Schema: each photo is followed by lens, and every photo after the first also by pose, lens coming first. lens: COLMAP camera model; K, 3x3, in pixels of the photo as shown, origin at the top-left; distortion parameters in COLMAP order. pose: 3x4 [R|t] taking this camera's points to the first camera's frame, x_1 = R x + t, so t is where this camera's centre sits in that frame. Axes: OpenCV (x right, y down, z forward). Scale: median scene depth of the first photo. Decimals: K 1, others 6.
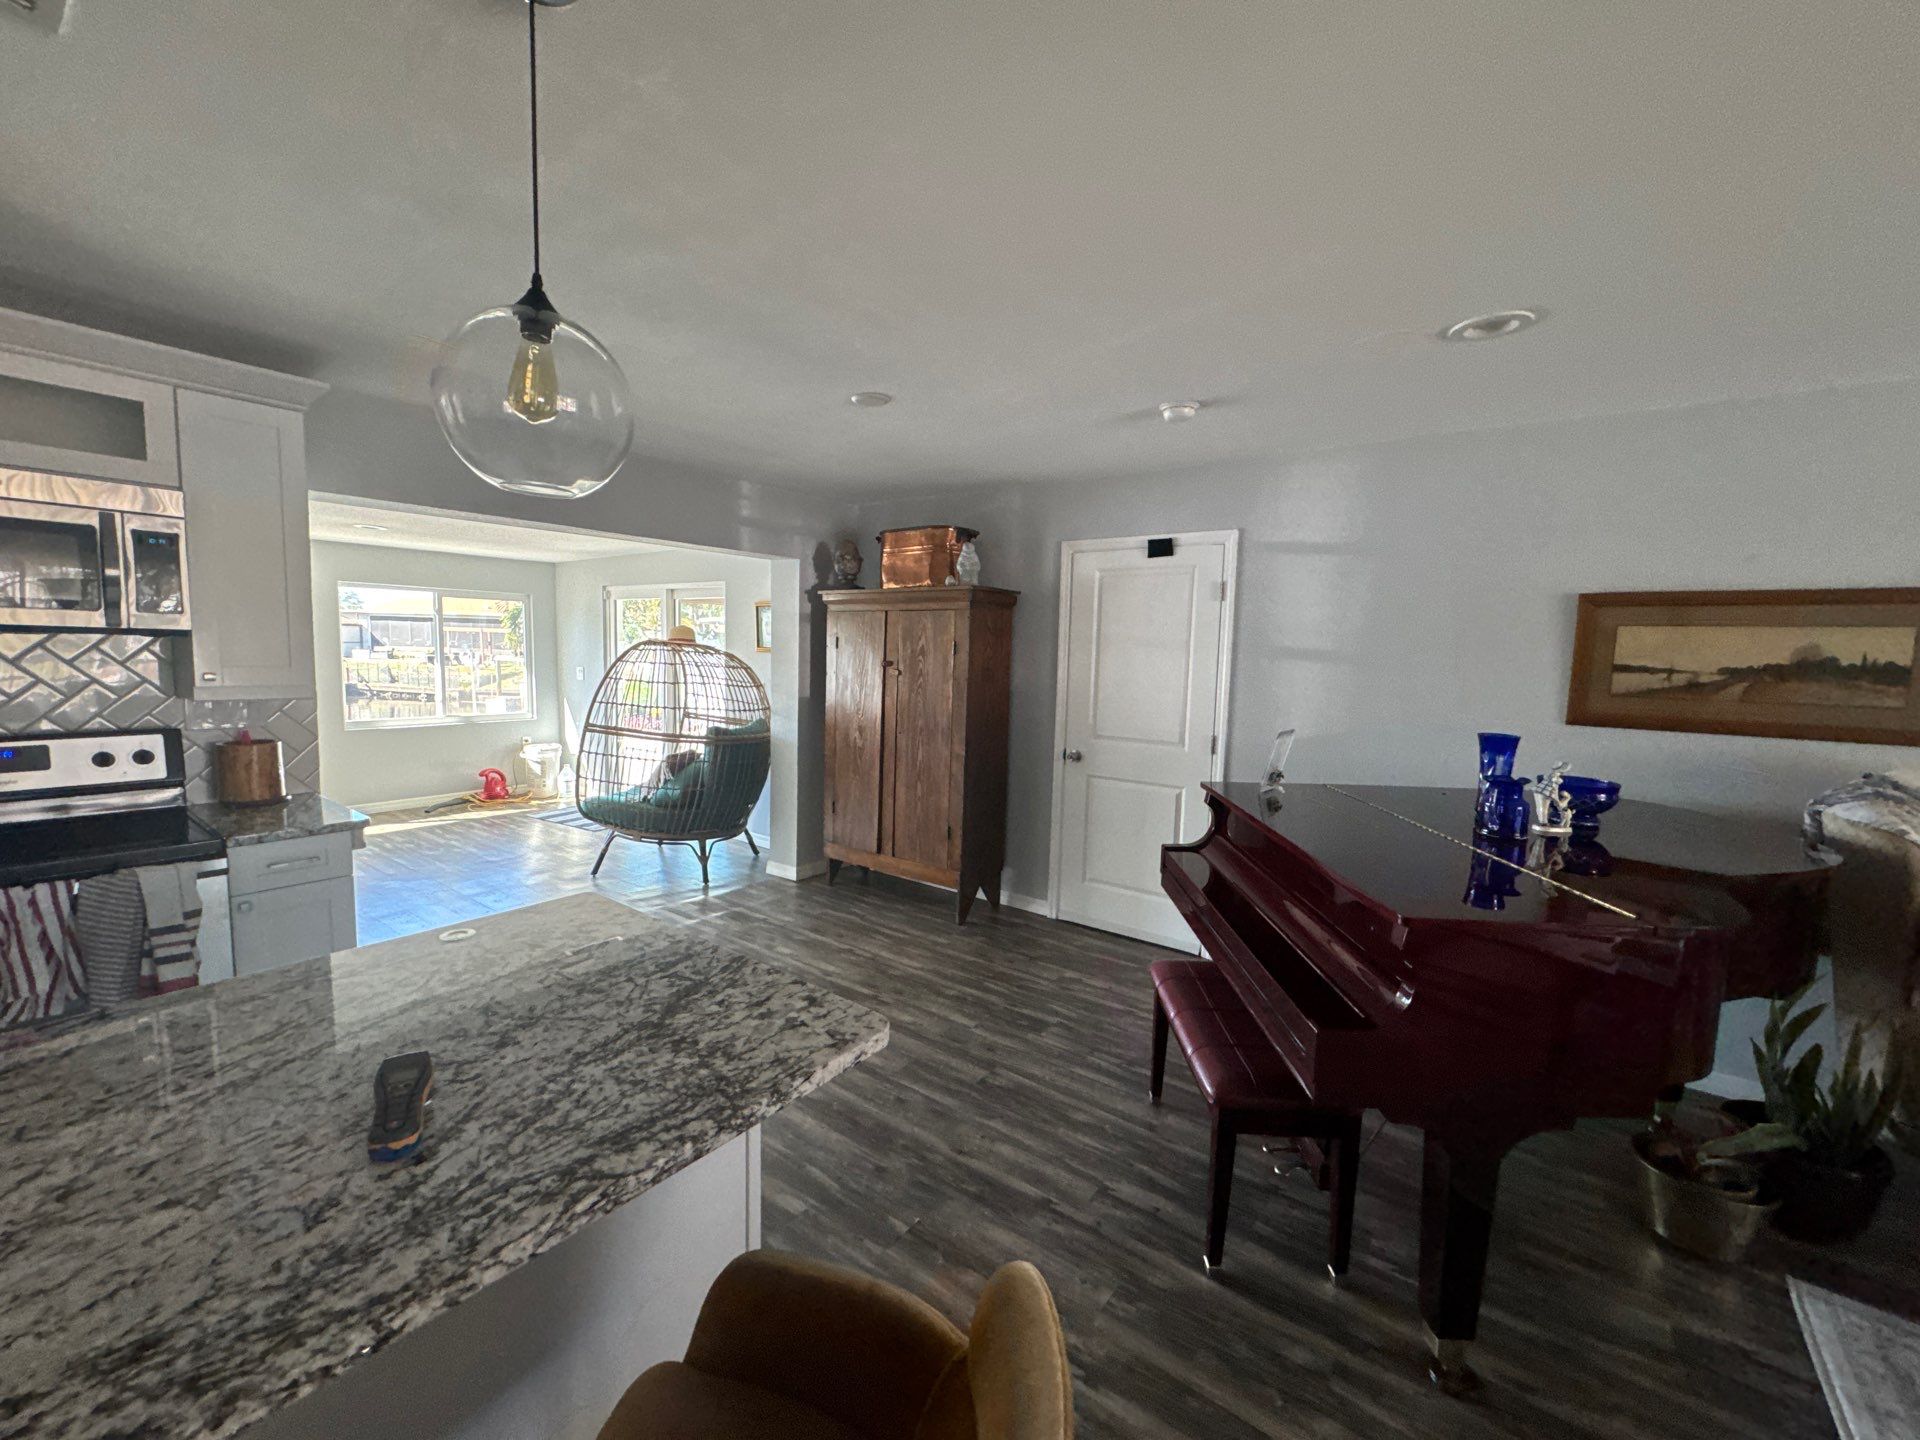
lens RADIAL K [[774.7, 0, 960.0], [0, 774.7, 720.0], [0, 0, 1]] dist [0.000631, 0.000580]
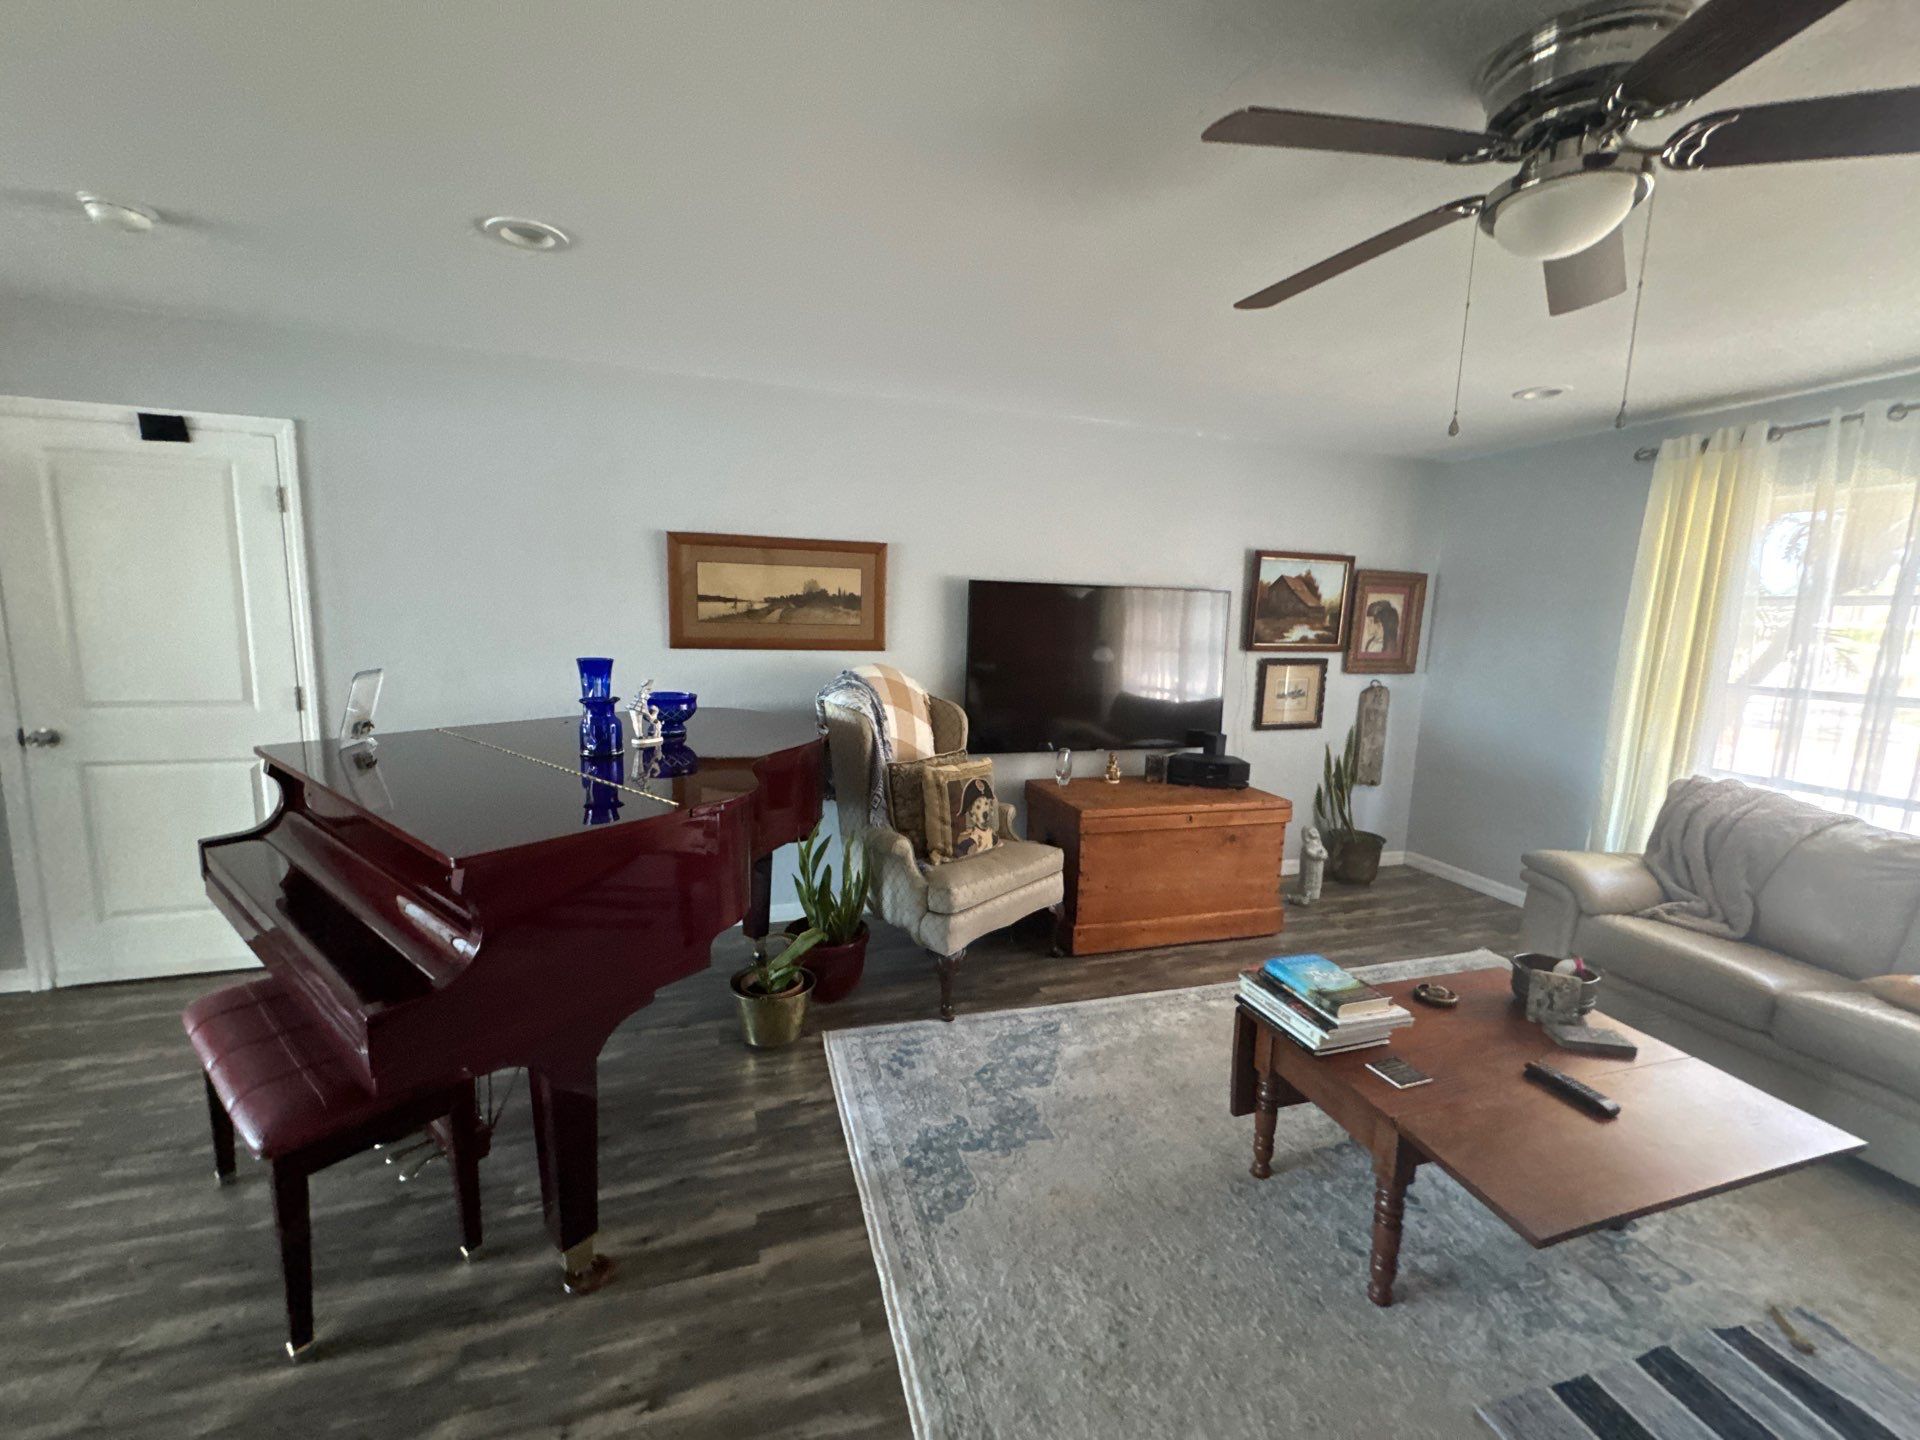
lens RADIAL K [[774.7, 0, 960.0], [0, 774.7, 720.0], [0, 0, 1]] dist [0.000631, 0.000580]
pose [[0.573187, -0.123042, 0.810134, 0.127150], [0.063072, 0.992354, 0.106093, 0.022008], [-0.816994, -0.009714, 0.576565, -0.001584]]
